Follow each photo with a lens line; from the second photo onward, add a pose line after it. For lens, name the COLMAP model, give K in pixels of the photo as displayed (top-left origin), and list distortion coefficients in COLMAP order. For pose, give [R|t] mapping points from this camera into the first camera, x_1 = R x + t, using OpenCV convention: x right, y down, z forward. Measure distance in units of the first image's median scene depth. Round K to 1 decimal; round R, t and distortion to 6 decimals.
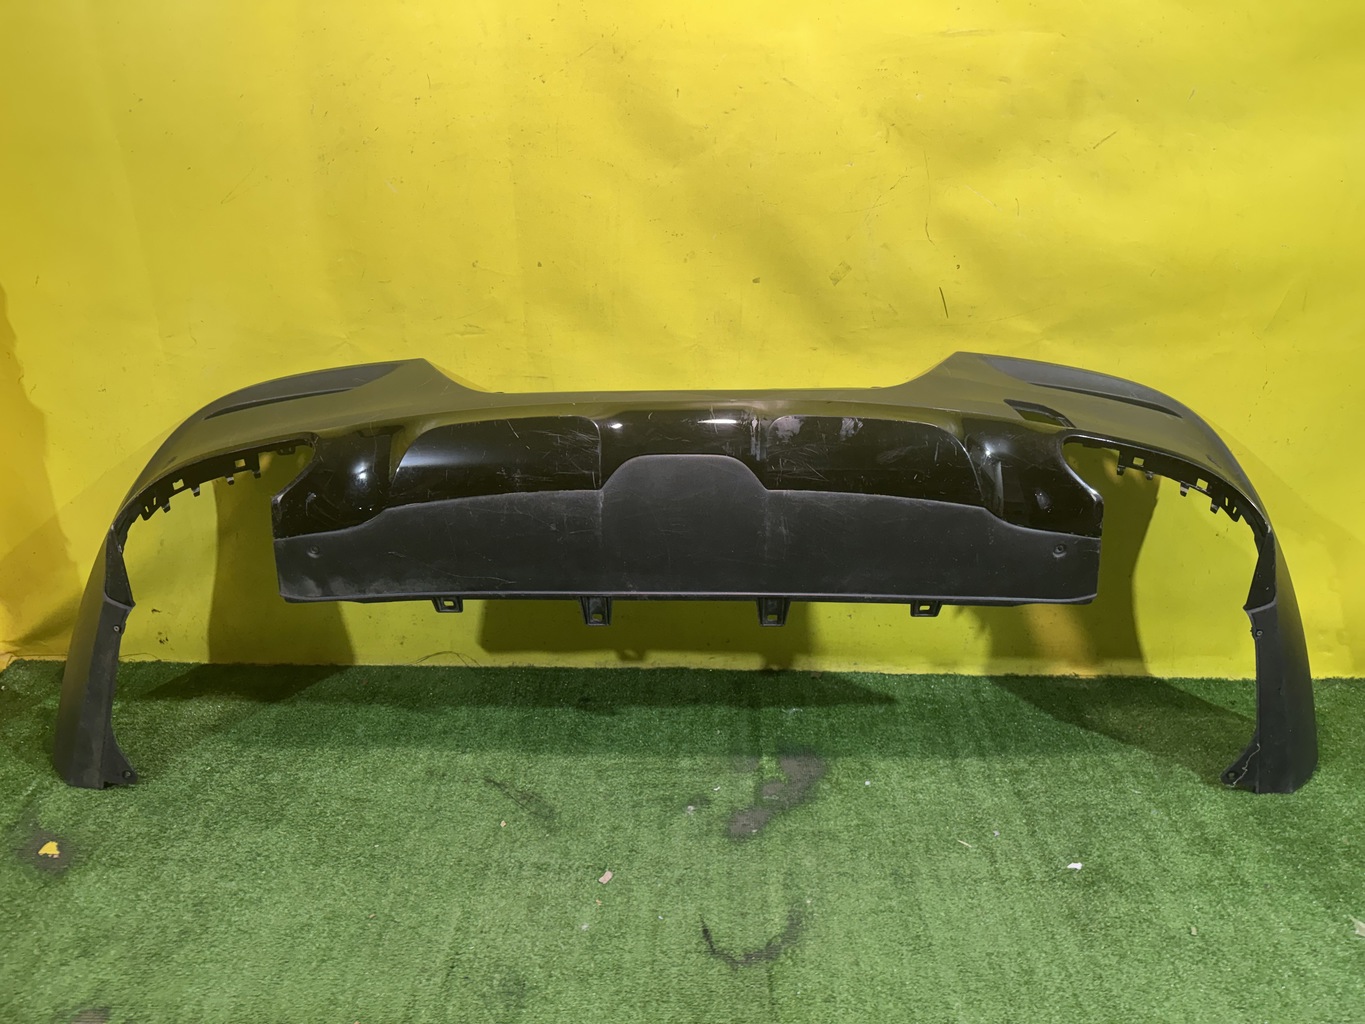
lens RADIAL K [[999.7, 0, 670.3], [0, 999.7, 508.9], [0, 0, 1]] dist [0.031603, -0.044947]
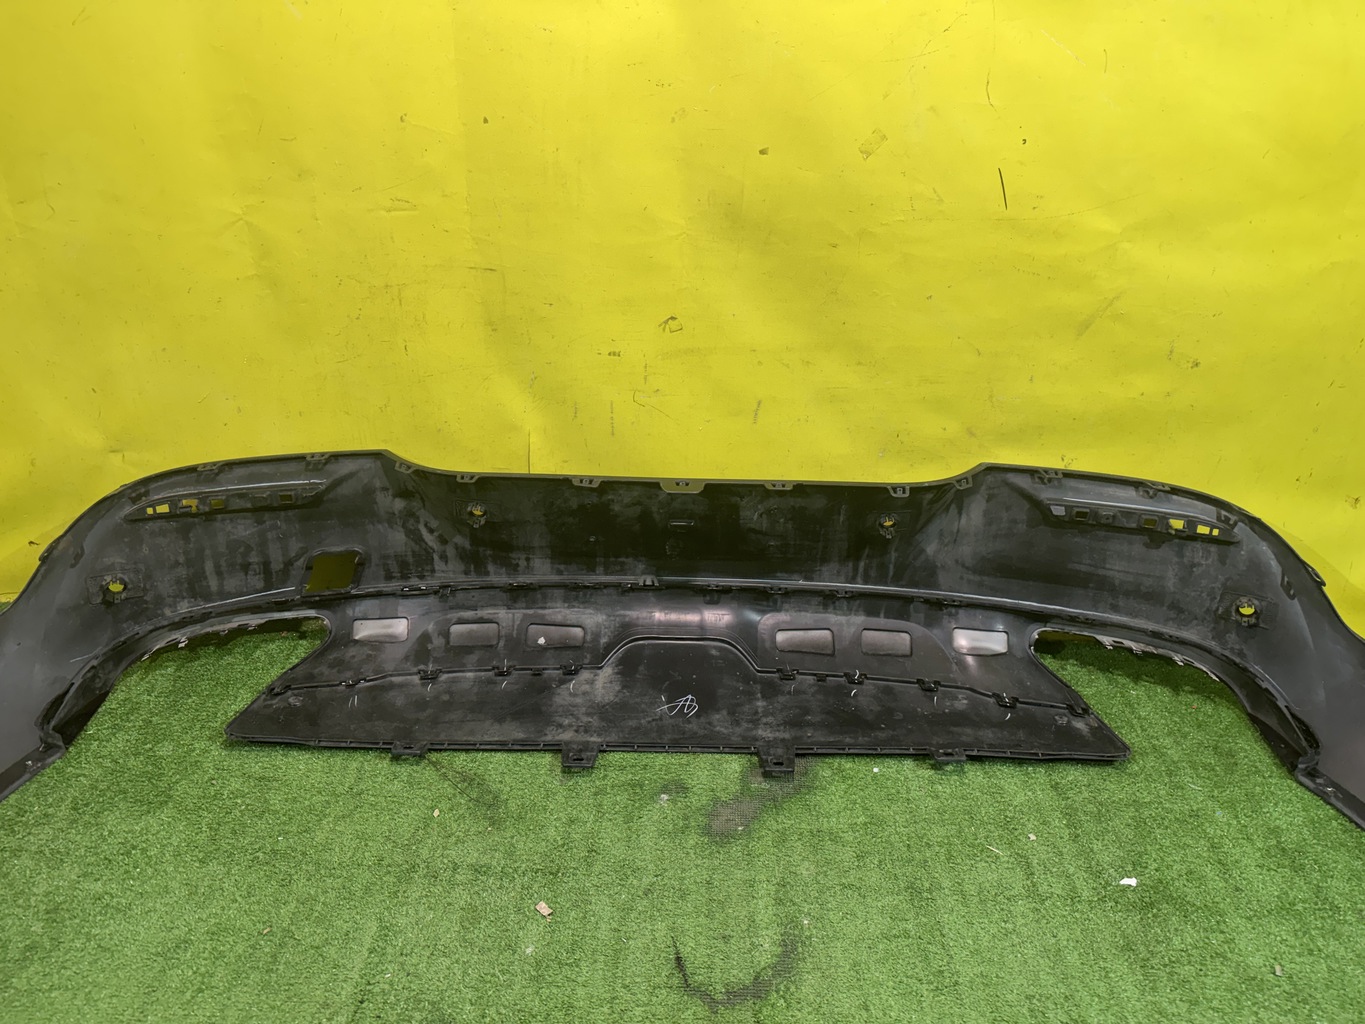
lens RADIAL K [[943.6, 0, 669.2], [0, 943.6, 515.0], [0, 0, 1]] dist [0.011751, -0.021689]
pose [[0.999543, 0.022820, 0.019850, 0.004080], [-0.024282, 0.996748, 0.076831, 0.005483], [-0.018032, -0.077278, 0.996846, 0.258380]]
